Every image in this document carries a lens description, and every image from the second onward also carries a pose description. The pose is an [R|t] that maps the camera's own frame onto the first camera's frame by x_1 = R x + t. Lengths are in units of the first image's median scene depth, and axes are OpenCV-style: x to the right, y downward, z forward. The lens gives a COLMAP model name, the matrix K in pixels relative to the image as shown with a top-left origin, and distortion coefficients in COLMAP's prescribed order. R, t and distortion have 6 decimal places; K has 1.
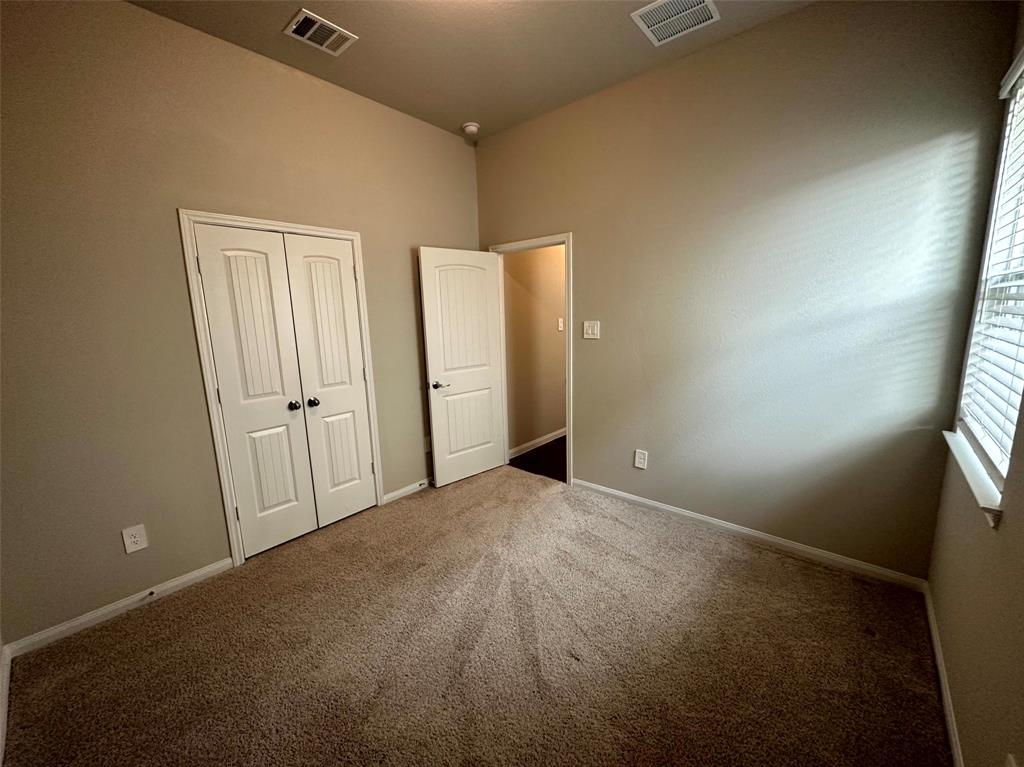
lens RADIAL K [[408.7, 0, 514.4], [0, 408.7, 383.8], [0, 0, 1]] dist [-0.001874, -0.000259]
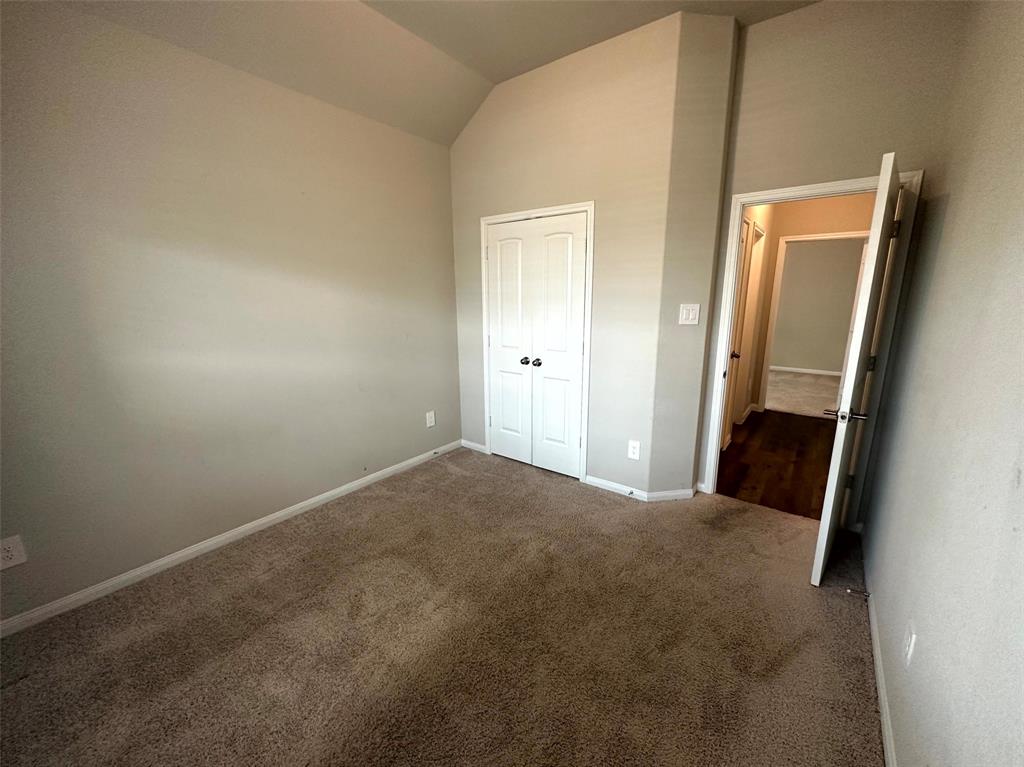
lens RADIAL K [[408.7, 0, 514.4], [0, 408.7, 383.8], [0, 0, 1]] dist [-0.001874, -0.000259]
pose [[0.067346, 0.248016, -0.966412, 0.663393], [-0.163711, 0.958230, 0.234508, -0.162211], [0.984207, 0.142419, 0.105136, 0.814502]]
